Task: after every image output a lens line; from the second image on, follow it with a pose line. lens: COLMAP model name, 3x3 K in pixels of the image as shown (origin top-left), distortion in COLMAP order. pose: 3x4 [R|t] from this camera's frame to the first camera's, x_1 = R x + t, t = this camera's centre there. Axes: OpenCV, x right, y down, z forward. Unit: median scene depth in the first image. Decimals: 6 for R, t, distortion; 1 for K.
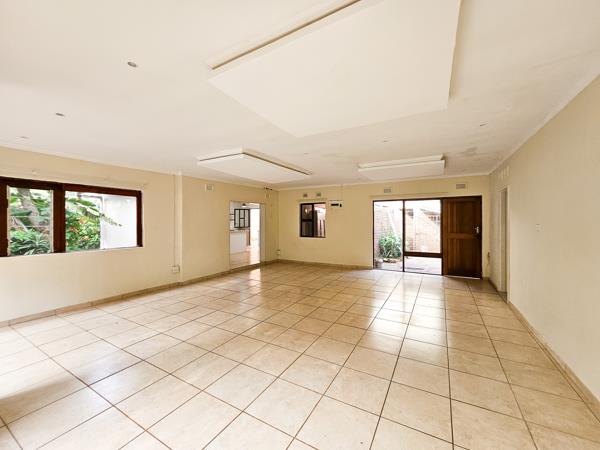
lens RADIAL K [[241.5, 0, 300.1], [0, 241.5, 222.5], [0, 0, 1]] dist [-0.007059, 0.001402]
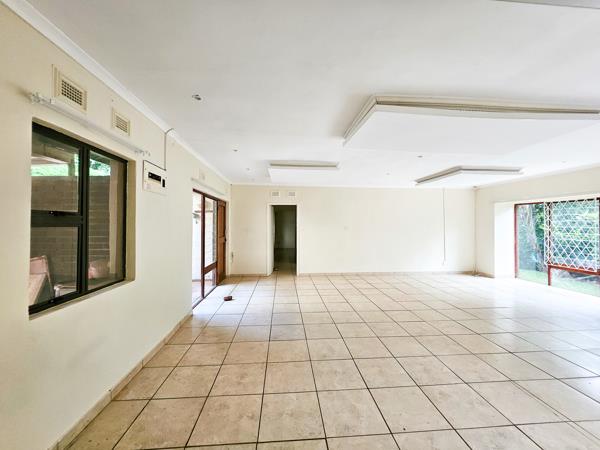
lens RADIAL K [[241.5, 0, 301.1], [0, 241.5, 221.4], [0, 0, 1]] dist [-0.007059, 0.001402]
pose [[-0.562468, 0.004059, 0.826809, -0.244916], [0.003777, 0.999990, -0.002339, -0.006648], [-0.826811, 0.001807, -0.562477, 0.965964]]
